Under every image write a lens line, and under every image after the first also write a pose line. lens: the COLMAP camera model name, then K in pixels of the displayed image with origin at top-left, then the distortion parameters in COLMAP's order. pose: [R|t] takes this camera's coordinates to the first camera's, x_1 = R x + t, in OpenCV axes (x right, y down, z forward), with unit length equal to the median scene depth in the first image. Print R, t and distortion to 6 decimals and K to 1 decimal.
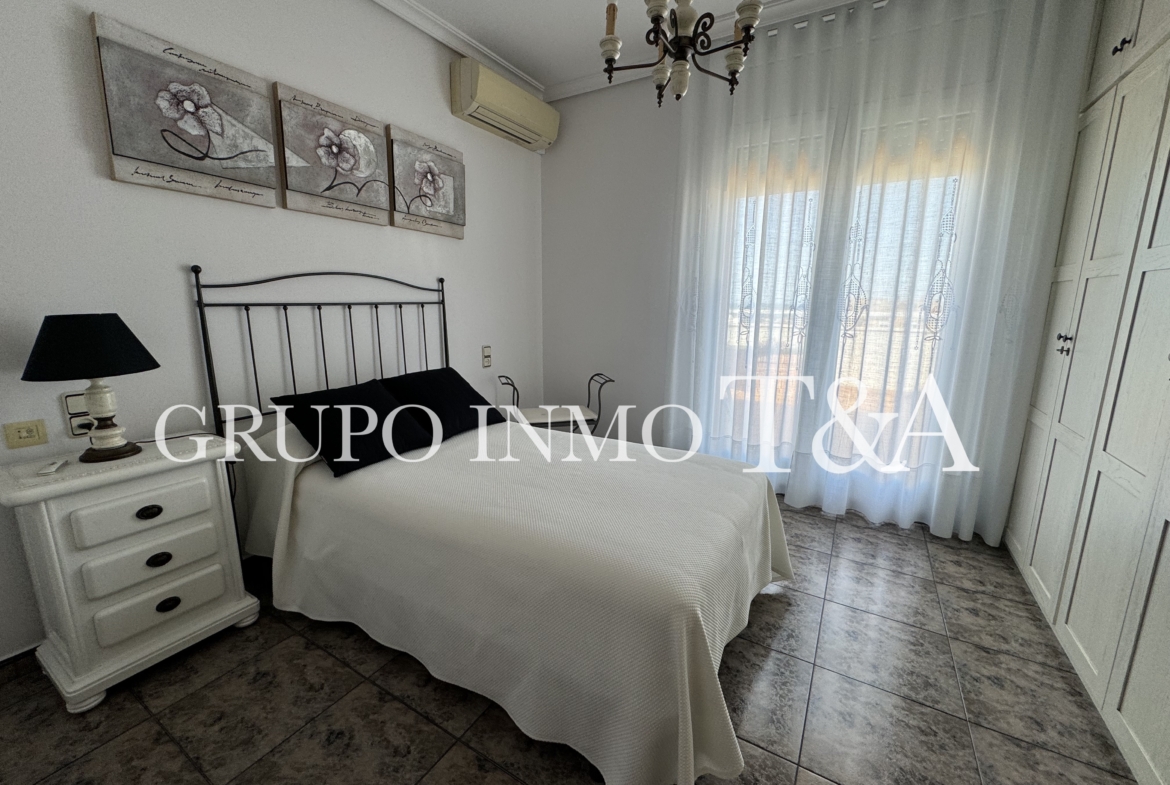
lens RADIAL K [[475.8, 0, 585.0], [0, 475.8, 392.5], [0, 0, 1]] dist [-0.000996, -0.000194]
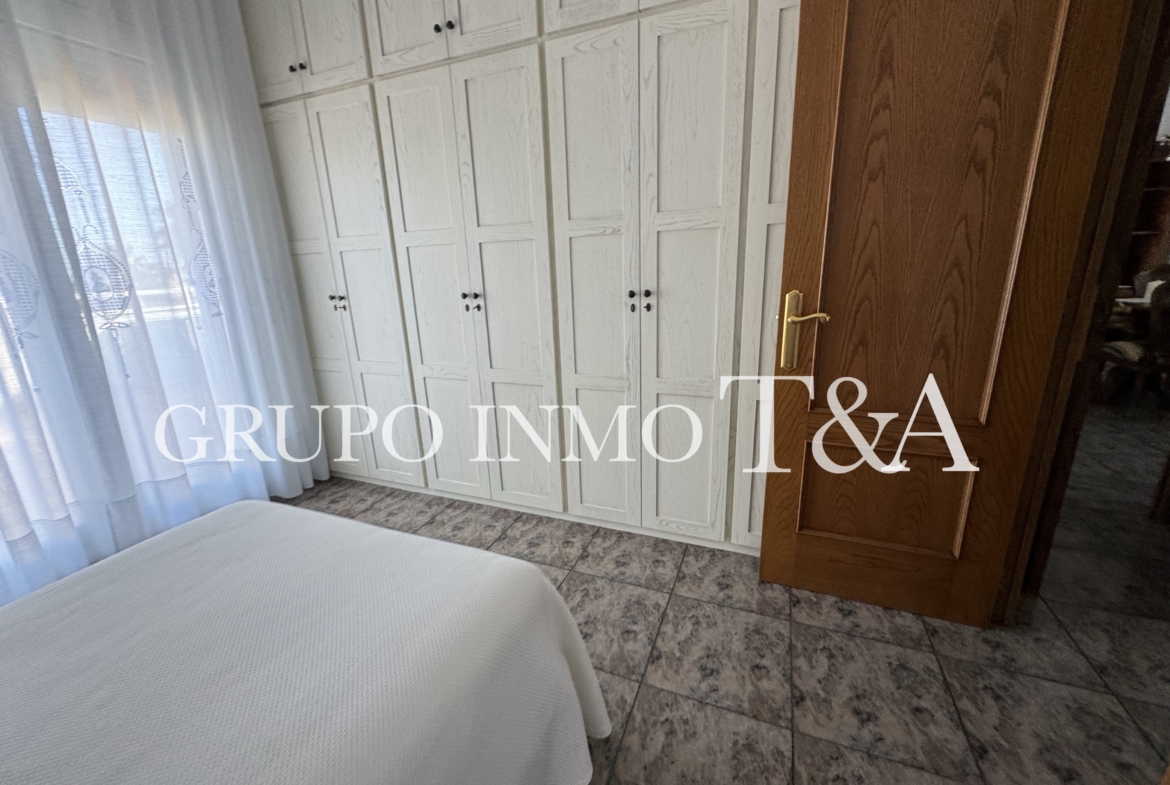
lens RADIAL K [[480.0, 0, 587.7], [0, 480.0, 400.3], [0, 0, 1]] dist [-0.000506, 0.000014]
pose [[-0.123329, -0.265831, 0.956098, -0.398506], [0.227655, 0.930180, 0.287991, -0.075178], [-0.965900, 0.253178, -0.054200, 0.473036]]
